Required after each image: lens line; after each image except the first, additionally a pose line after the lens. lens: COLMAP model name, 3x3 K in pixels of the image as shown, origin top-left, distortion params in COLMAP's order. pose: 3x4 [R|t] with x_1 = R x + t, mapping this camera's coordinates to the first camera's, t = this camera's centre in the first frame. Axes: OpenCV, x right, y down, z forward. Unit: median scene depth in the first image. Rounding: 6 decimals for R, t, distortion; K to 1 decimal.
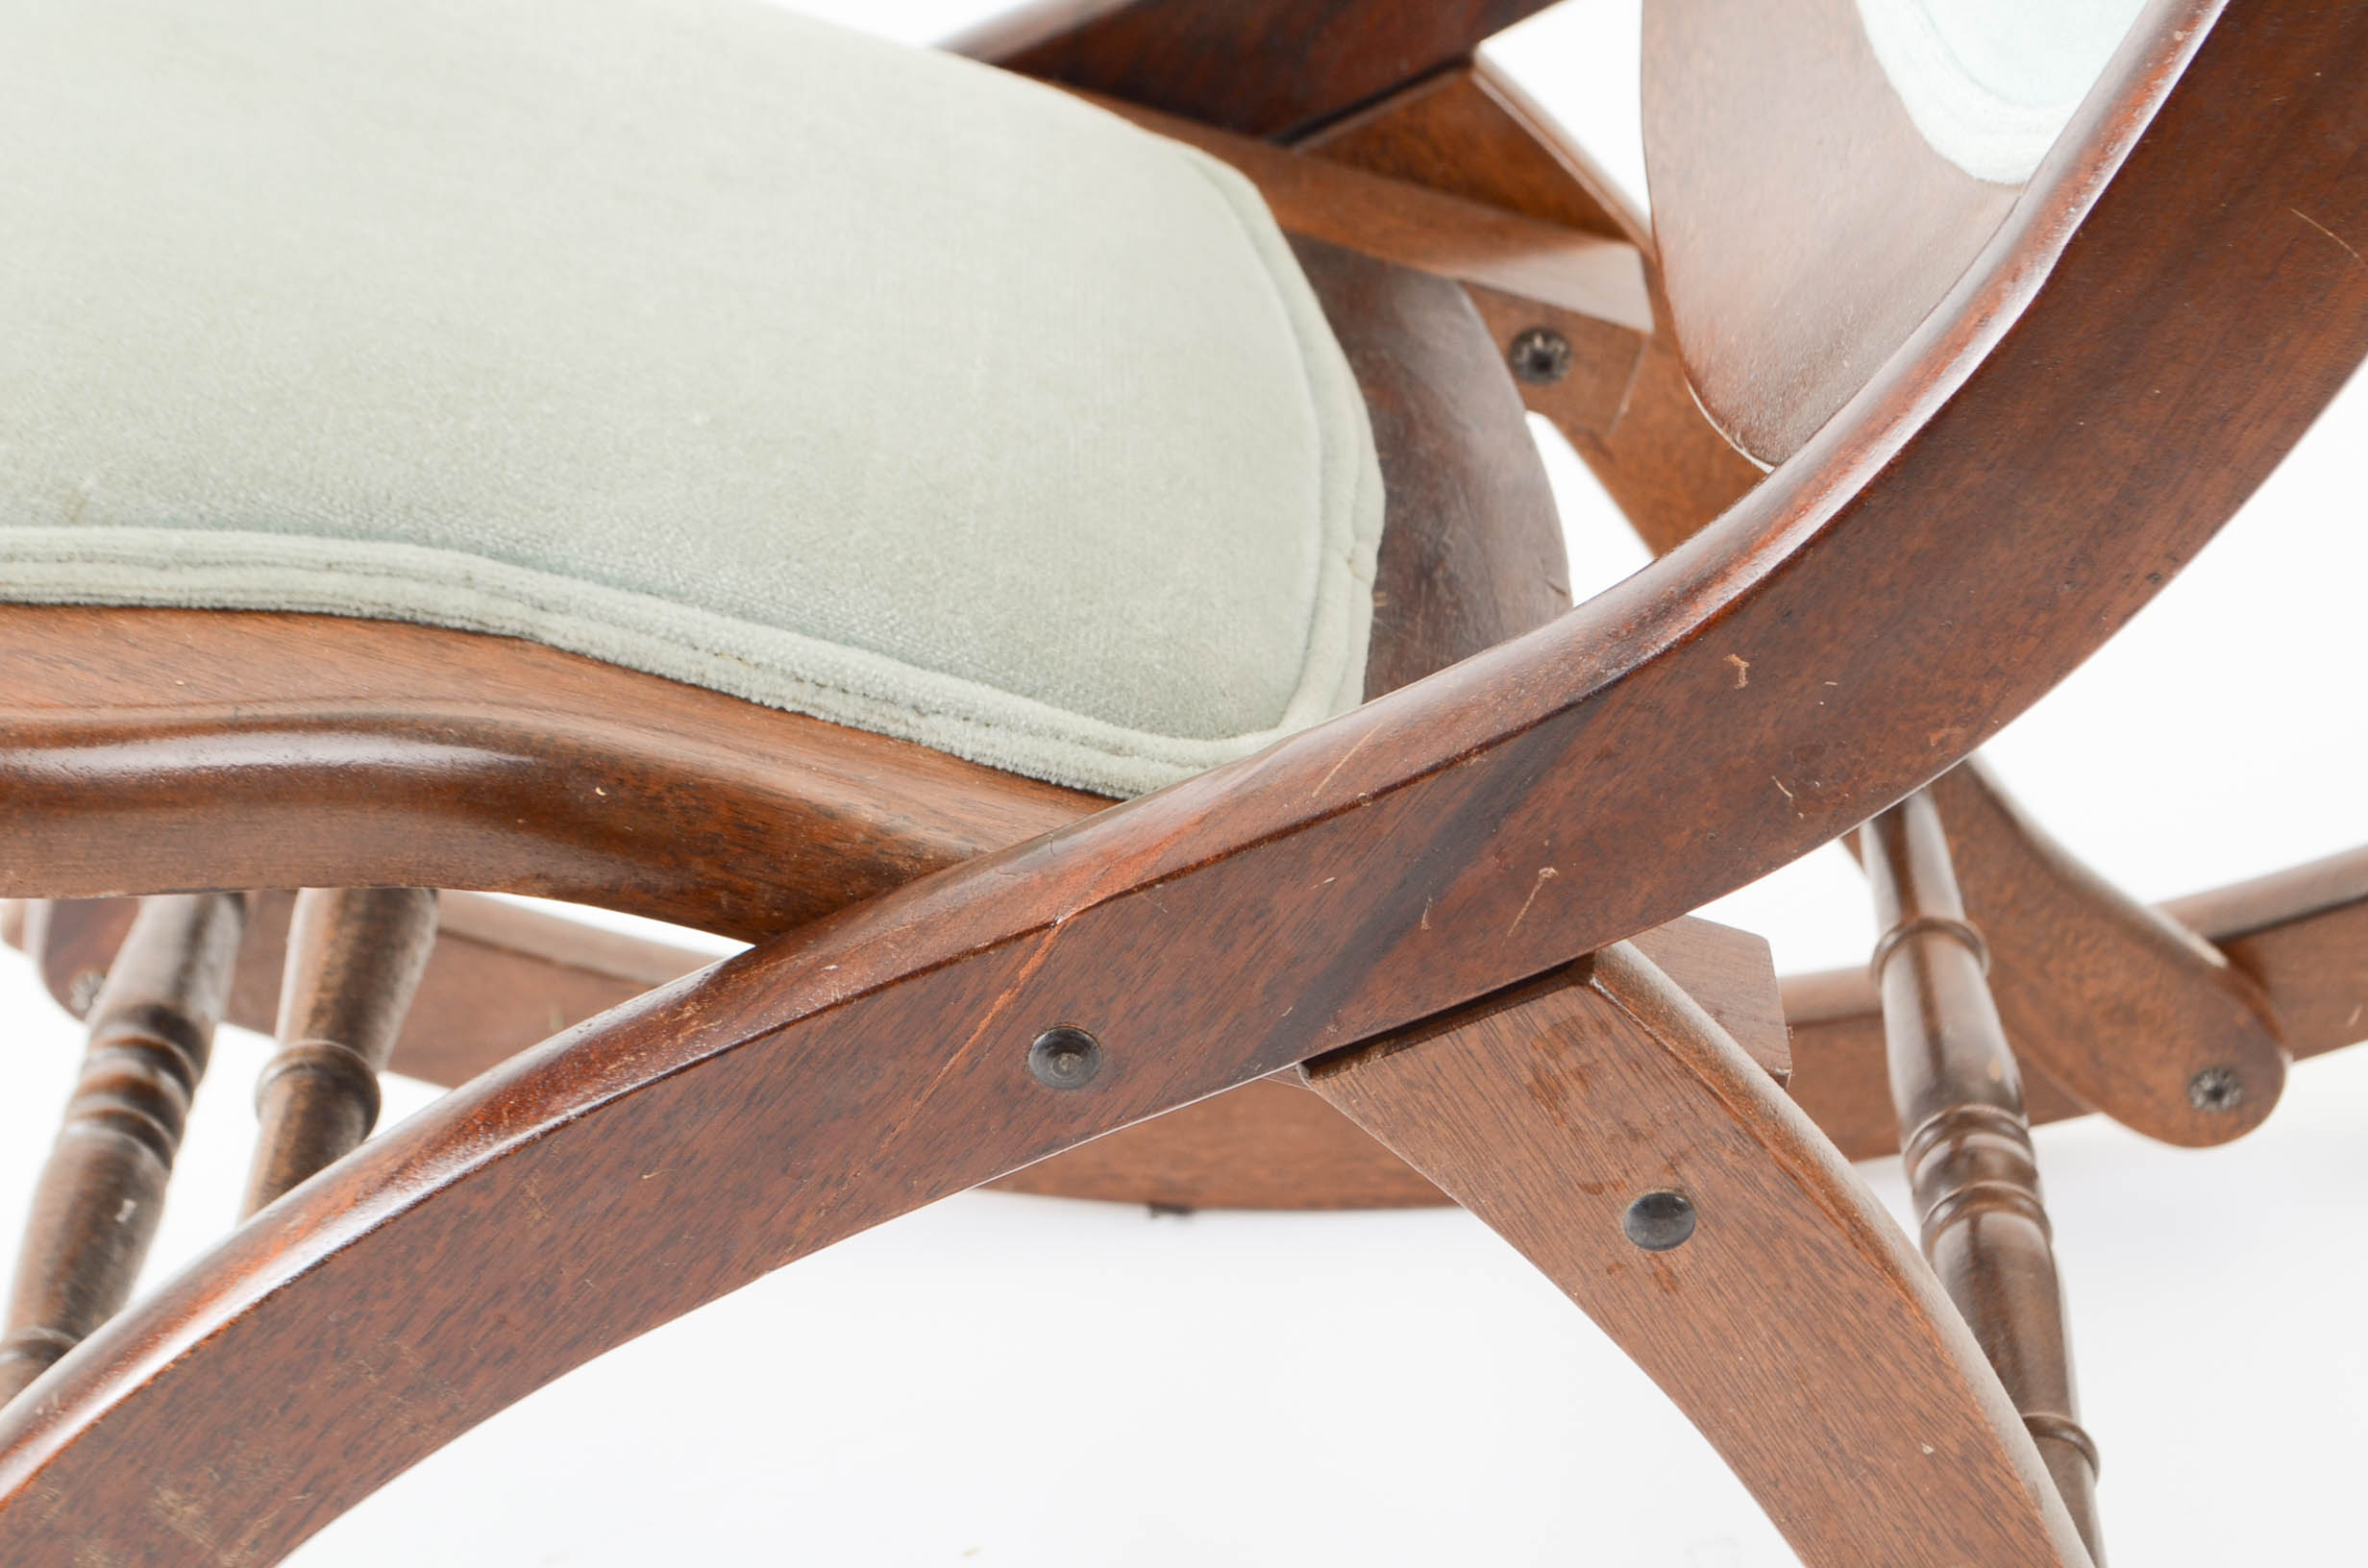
lens RADIAL K [[5129.2, 0, 1184.0], [0, 5129.2, 784.0], [0, 0, 1]] dist [0.043758, -0.325481]
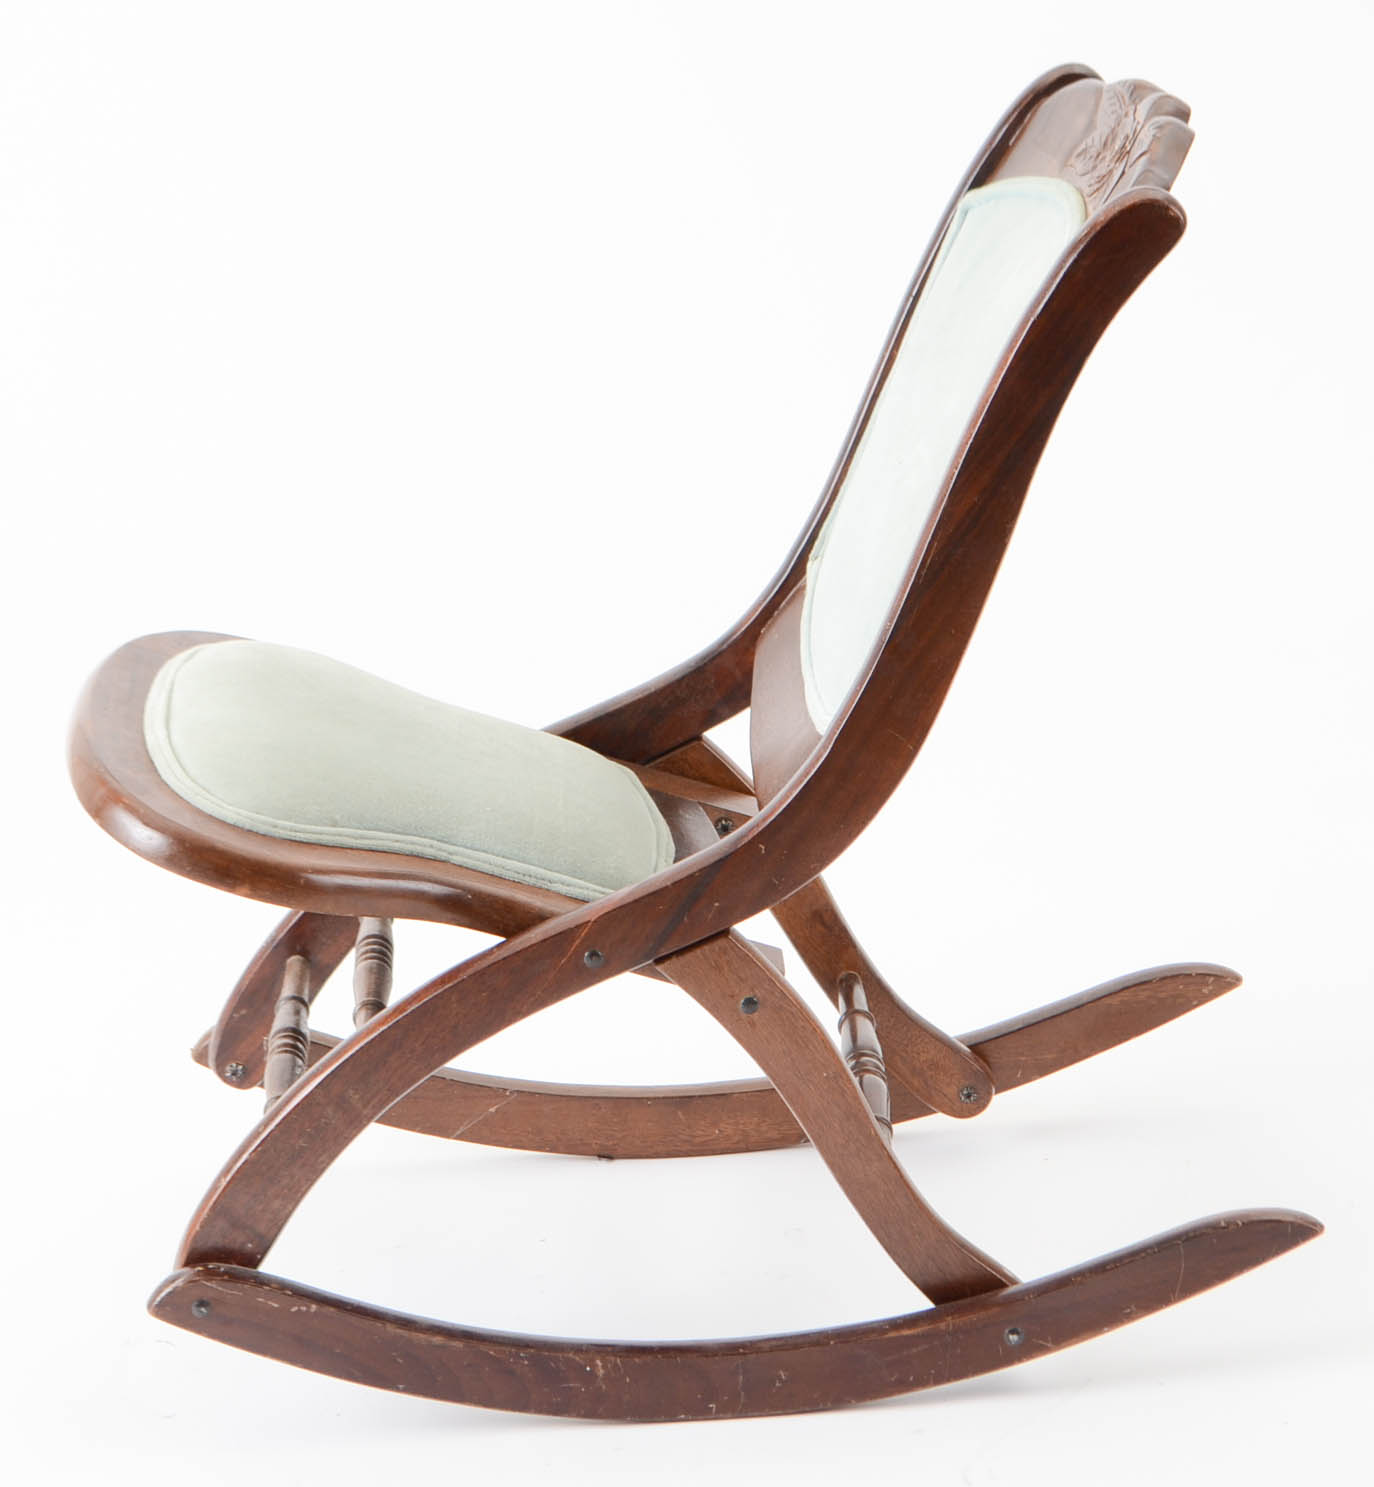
lens RADIAL K [[4450.4, 0, 687.0], [0, 4450.4, 743.5], [0, 0, 1]] dist [0.112237, -0.547653]
pose [[0.999197, -0.011606, 0.038353, -0.075450], [0.018979, 0.980044, -0.197872, 0.531088], [-0.035291, 0.198441, 0.979477, -2.200862]]
